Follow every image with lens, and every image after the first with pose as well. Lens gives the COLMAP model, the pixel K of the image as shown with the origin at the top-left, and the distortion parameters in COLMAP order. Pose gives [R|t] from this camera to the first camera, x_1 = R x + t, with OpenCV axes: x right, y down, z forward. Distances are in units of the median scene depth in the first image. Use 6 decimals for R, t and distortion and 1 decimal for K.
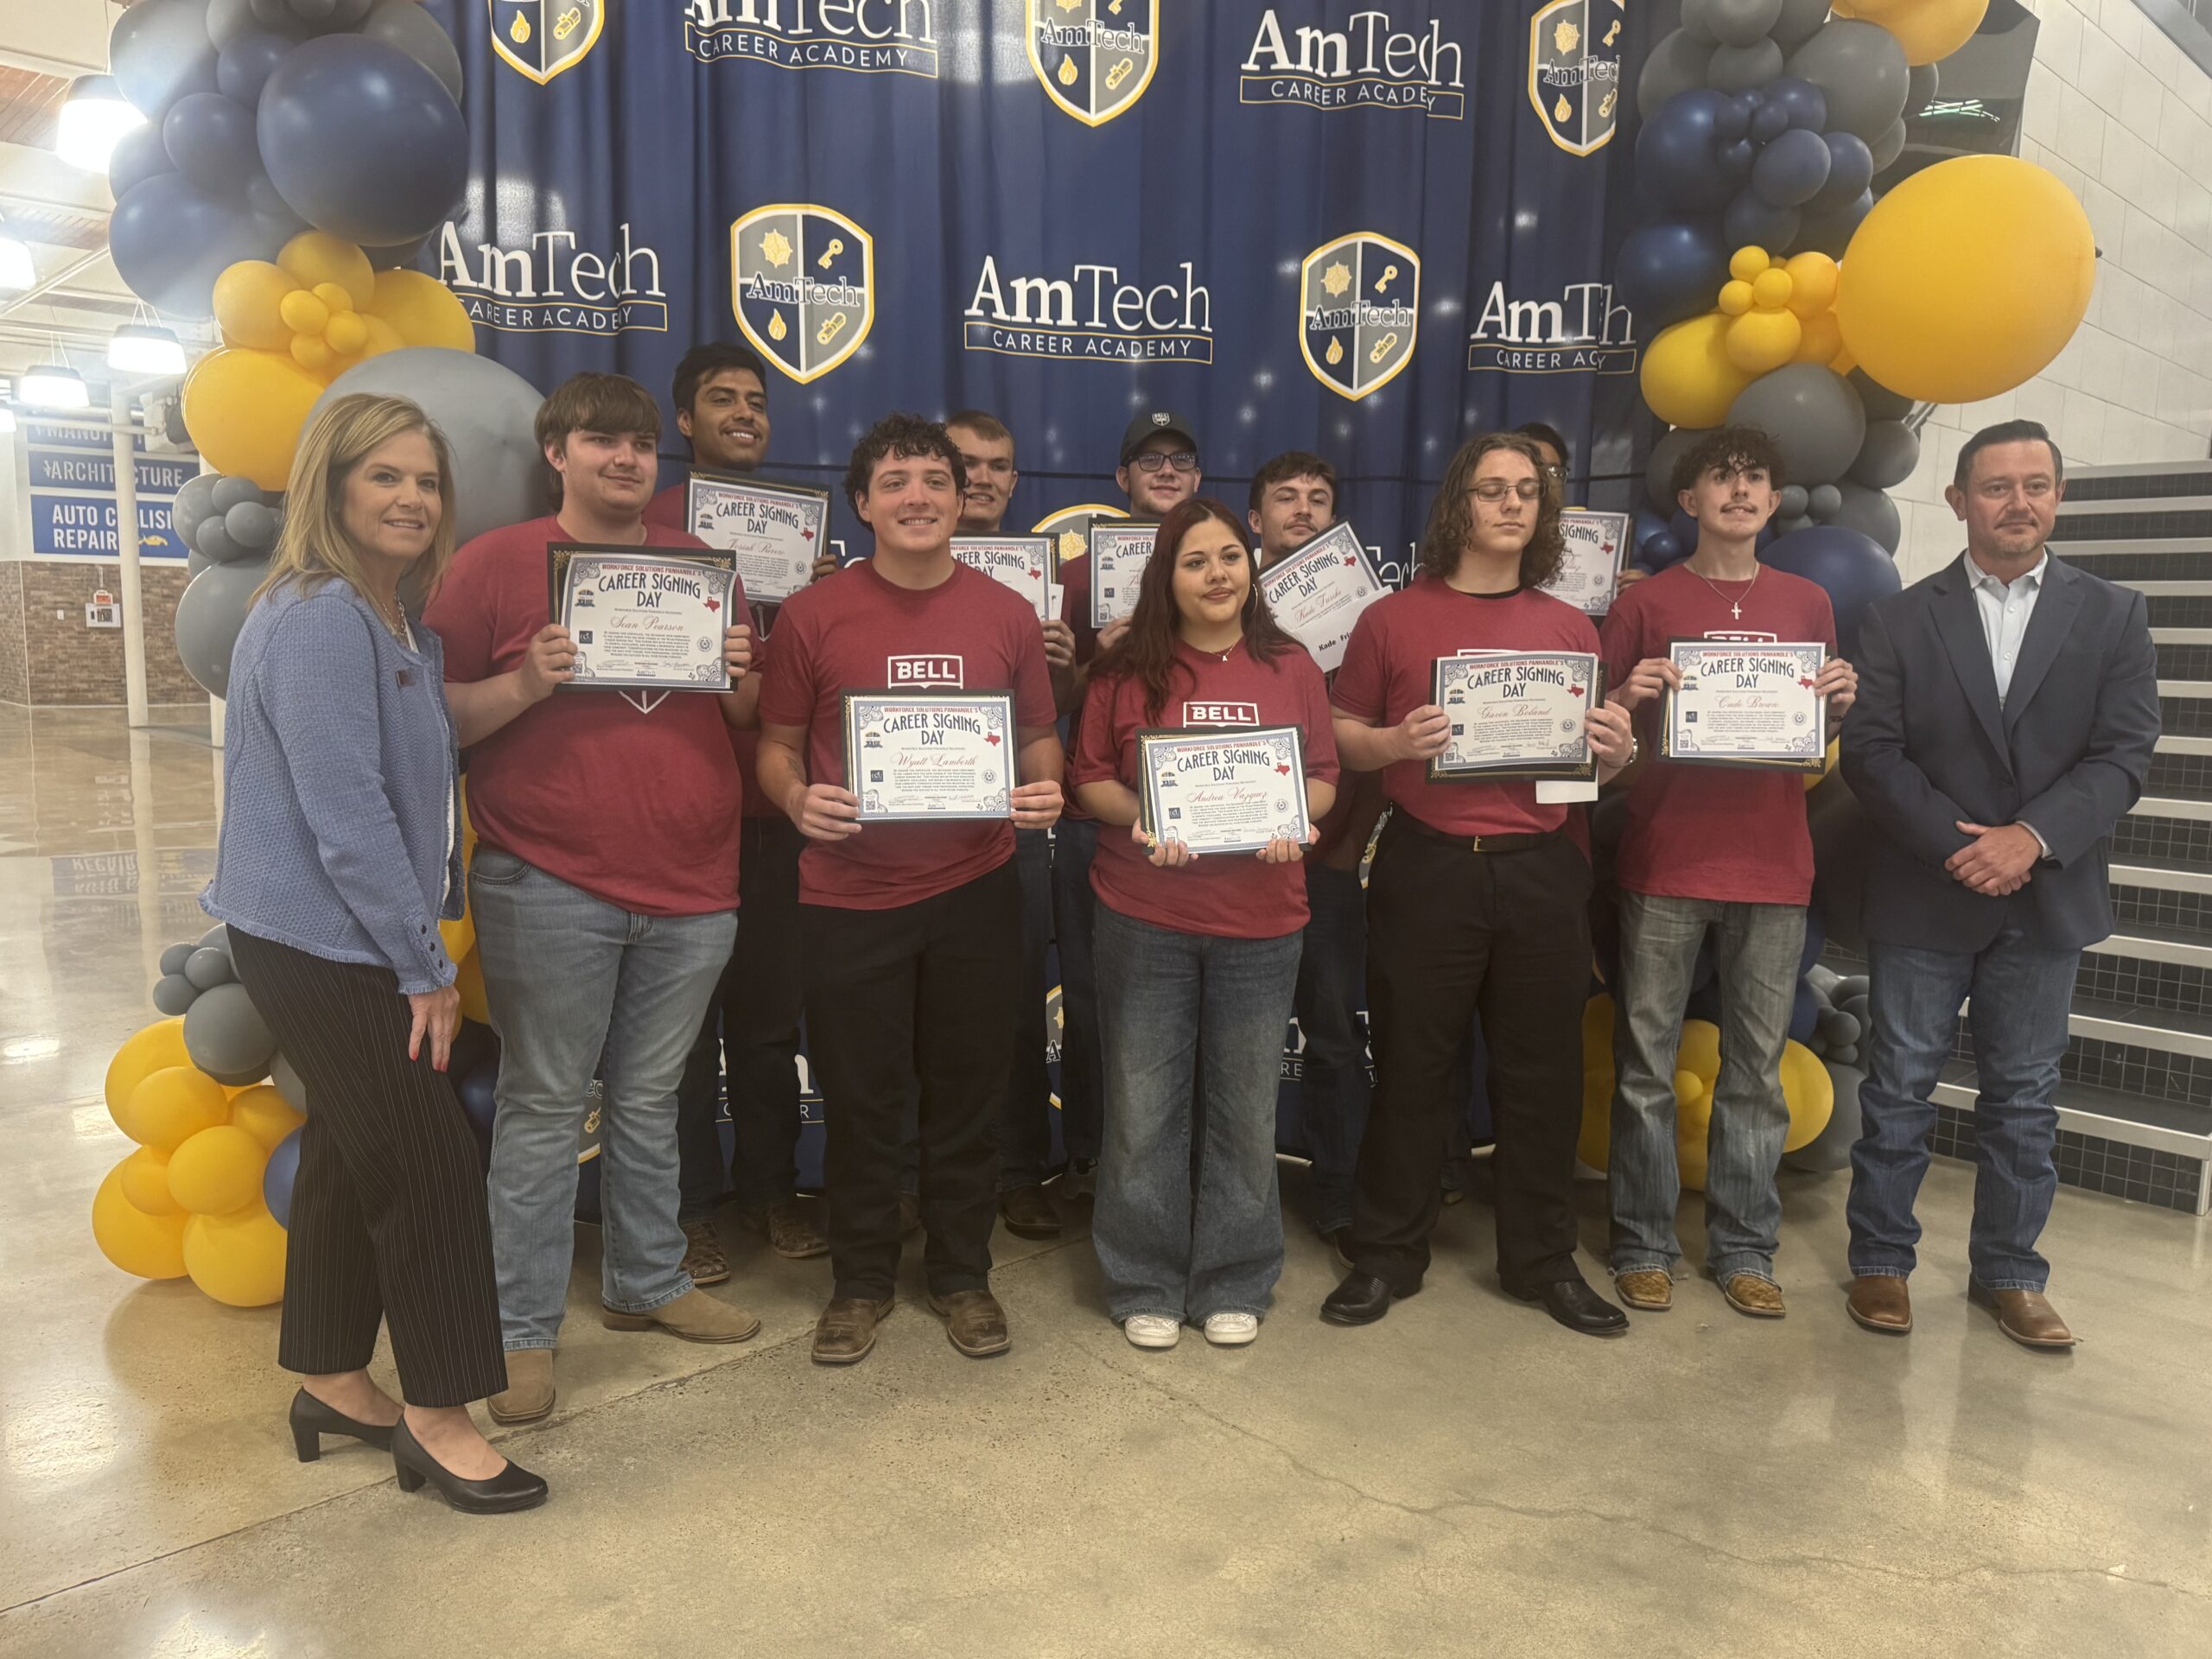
lens RADIAL K [[1599.6, 0, 1111.3], [0, 1599.6, 803.0], [0, 0, 1]] dist [-0.010977, -0.005666]
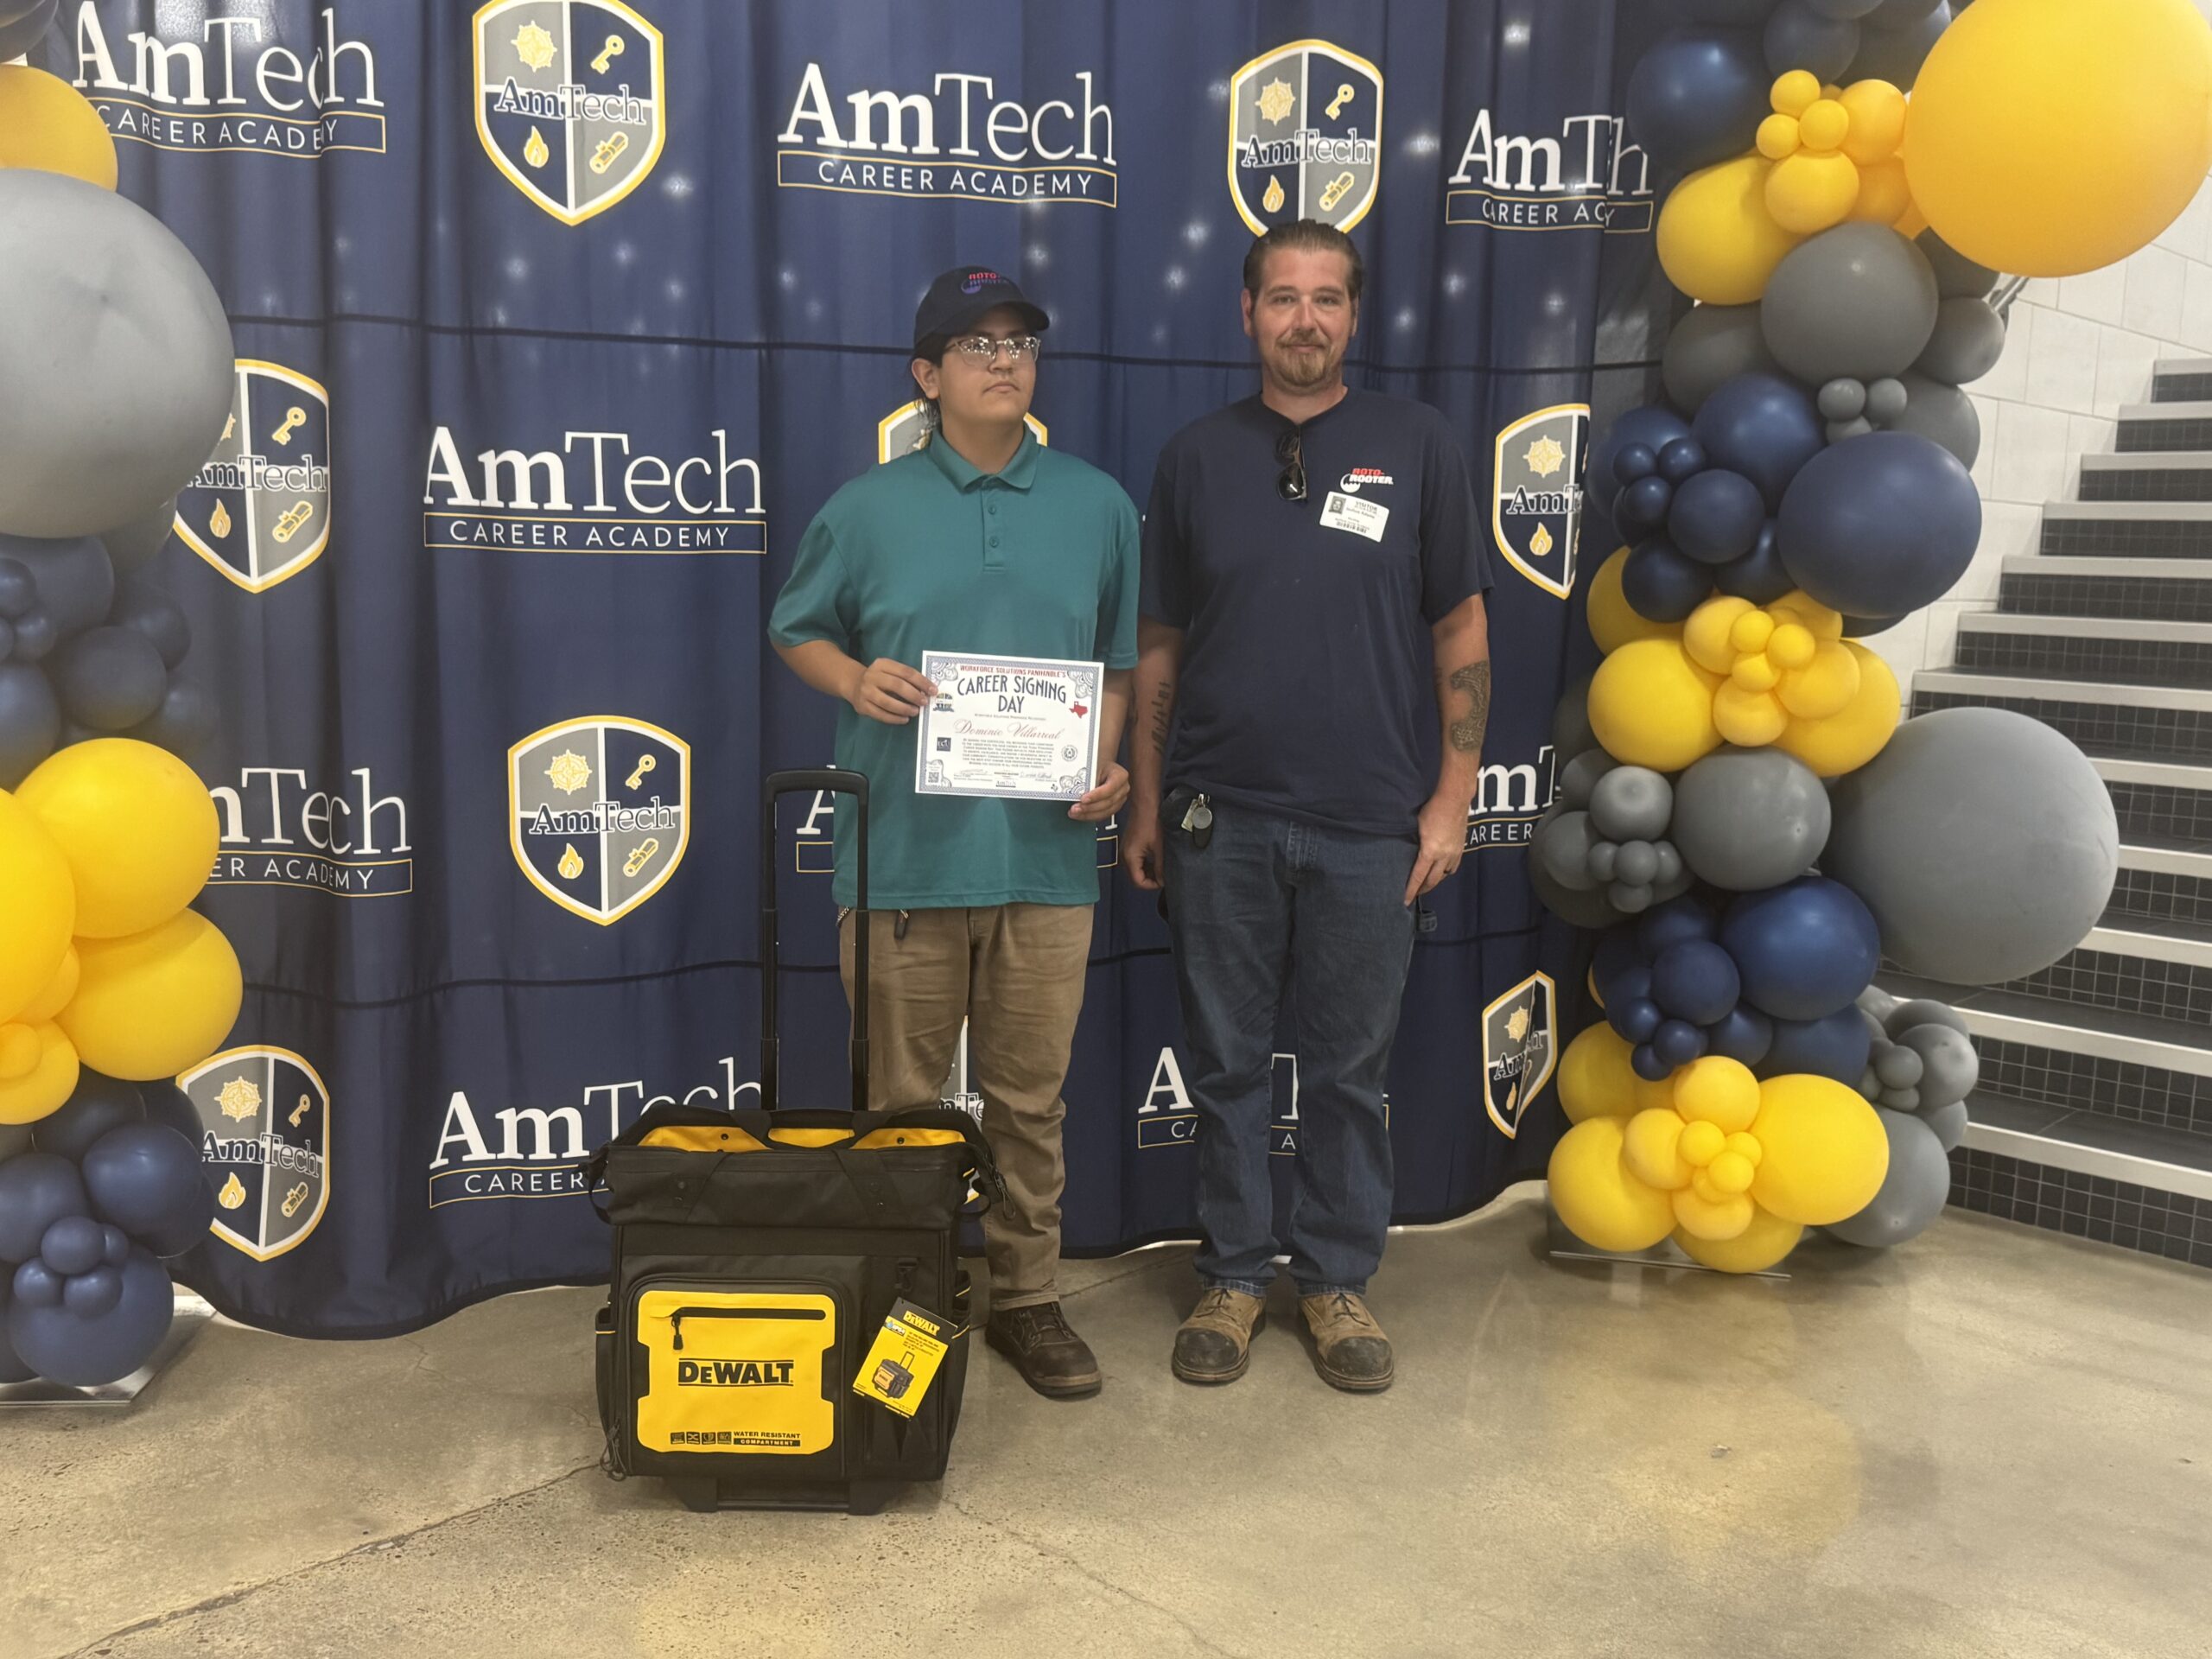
lens RADIAL K [[2007.3, 0, 1127.3], [0, 2007.3, 817.7], [0, 0, 1]] dist [-0.033637, 0.017757]
pose [[0.998587, 0.002949, 0.053052, 0.021823], [-0.004347, 0.999646, 0.026241, -0.007903], [-0.052956, -0.026435, 0.998247, 0.032906]]
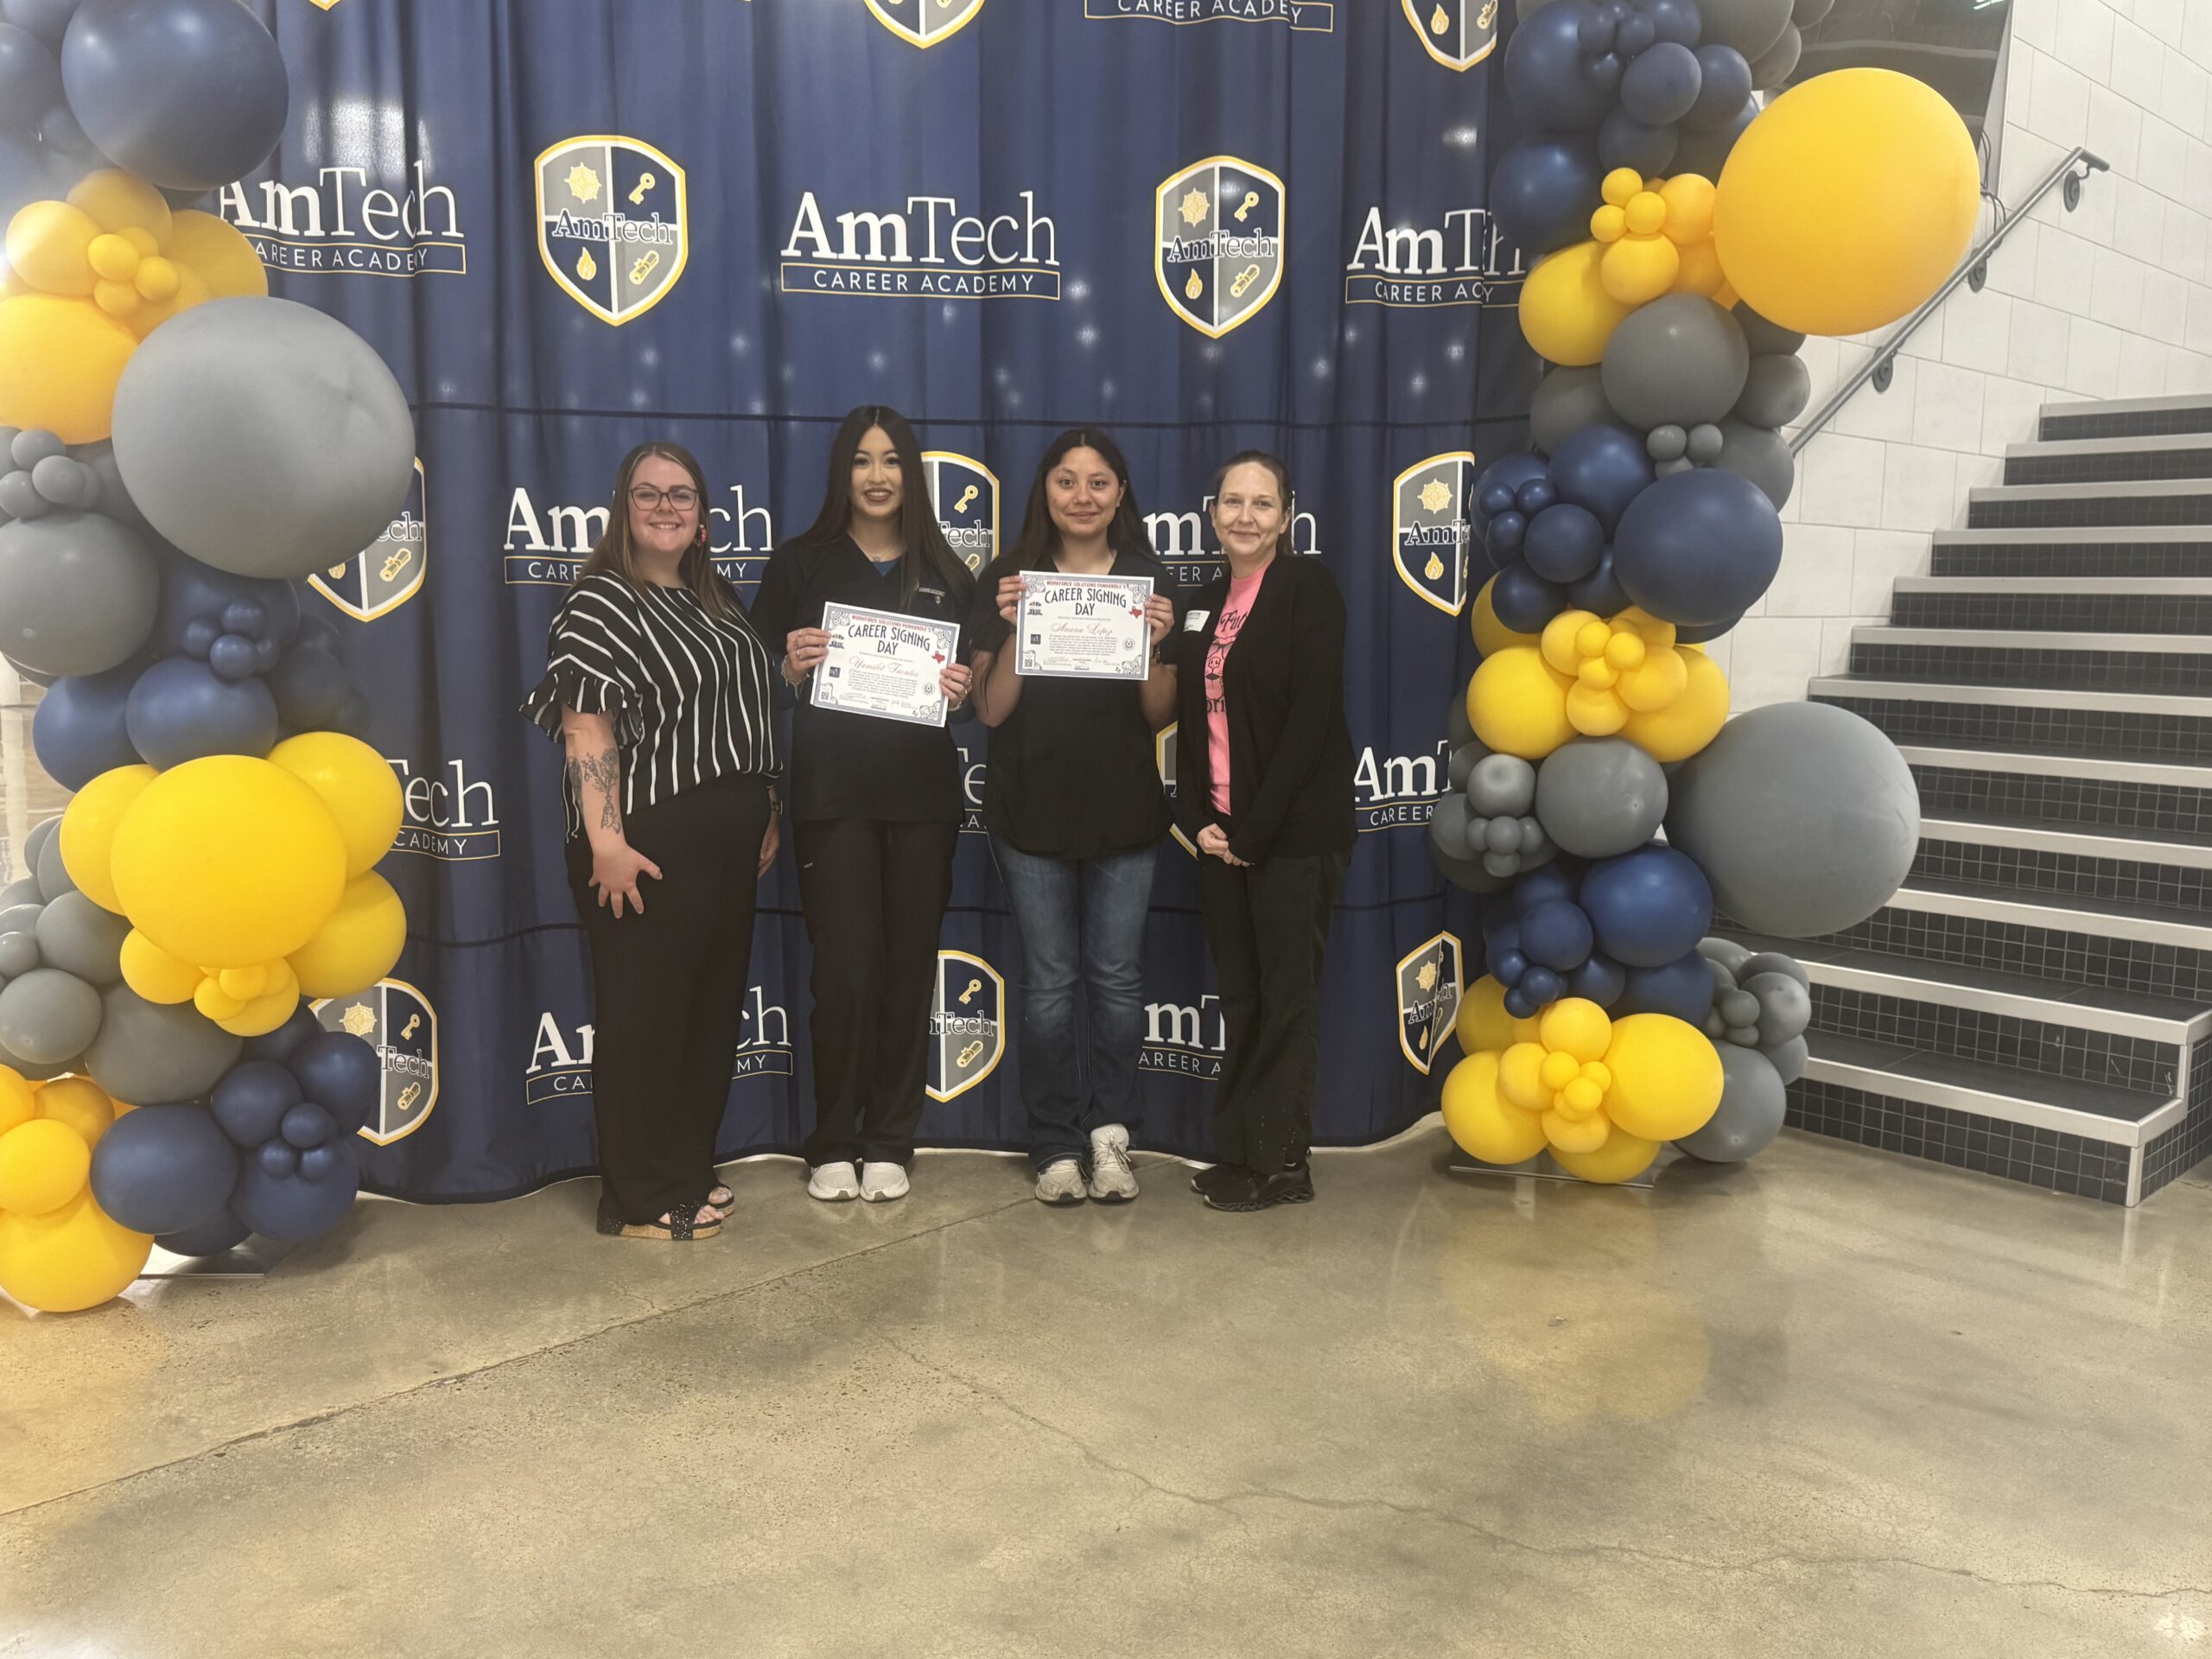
lens RADIAL K [[1774.0, 0, 1114.0], [0, 1774.0, 802.1], [0, 0, 1]] dist [0.014508, -0.037494]
pose [[0.999962, -0.006618, -0.005623, 0.105540], [0.006665, 0.999943, 0.008337, 0.010487], [0.005568, -0.008374, 0.999949, -0.045595]]
